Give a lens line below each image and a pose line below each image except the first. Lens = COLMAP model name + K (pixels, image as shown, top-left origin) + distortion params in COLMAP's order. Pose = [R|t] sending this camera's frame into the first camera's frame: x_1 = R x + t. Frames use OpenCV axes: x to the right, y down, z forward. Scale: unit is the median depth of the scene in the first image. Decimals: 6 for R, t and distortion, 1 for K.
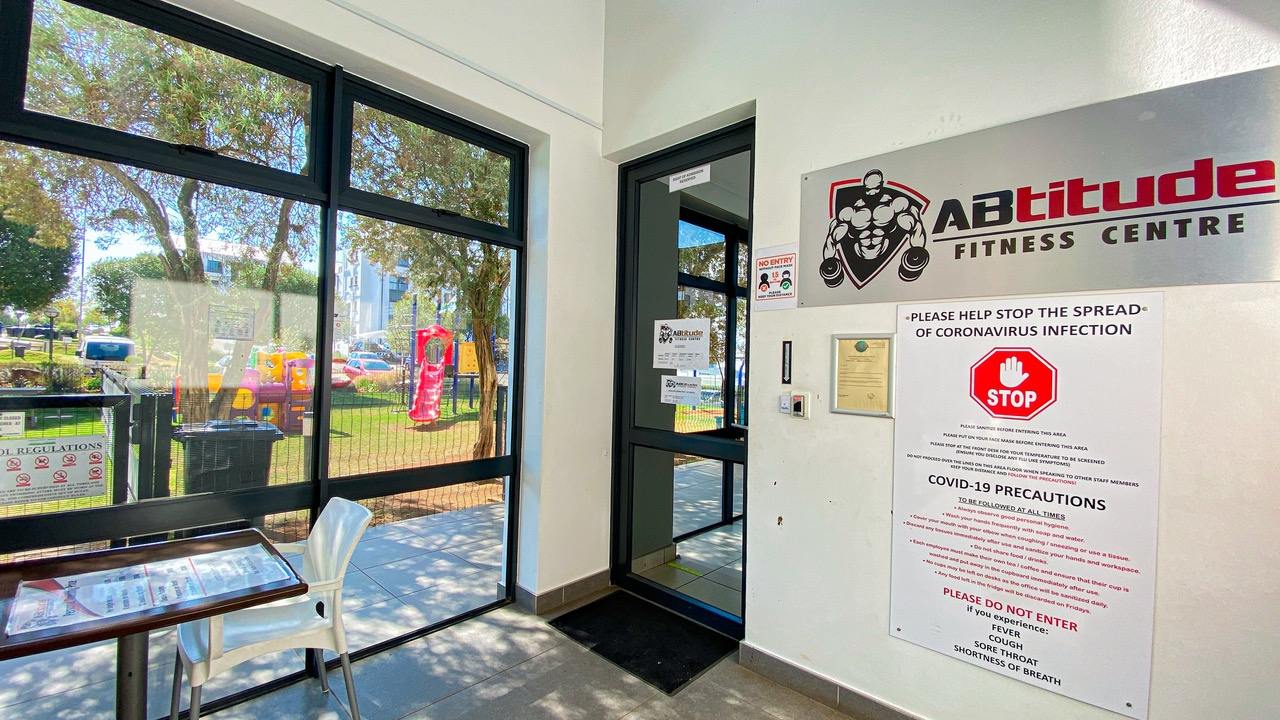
lens RADIAL K [[518.6, 0, 640.0], [0, 518.6, 363.3], [0, 0, 1]] dist [-0.004900, -0.002152]
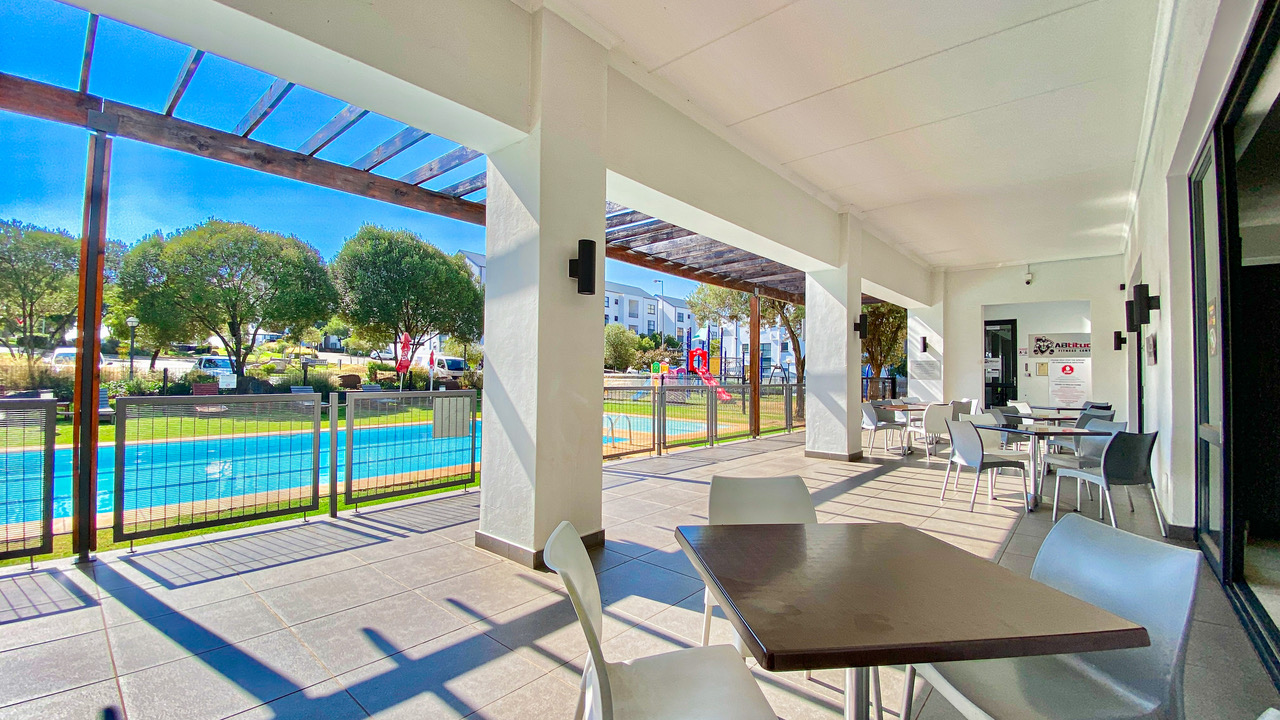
lens RADIAL K [[518.6, 0, 640.2], [0, 518.6, 359.2], [0, 0, 1]] dist [-0.004900, -0.002152]
pose [[0.999552, -0.020058, 0.022231, -4.526836], [0.020341, 0.999714, -0.012558, -0.116364], [-0.021973, 0.013005, 0.999674, -5.086330]]
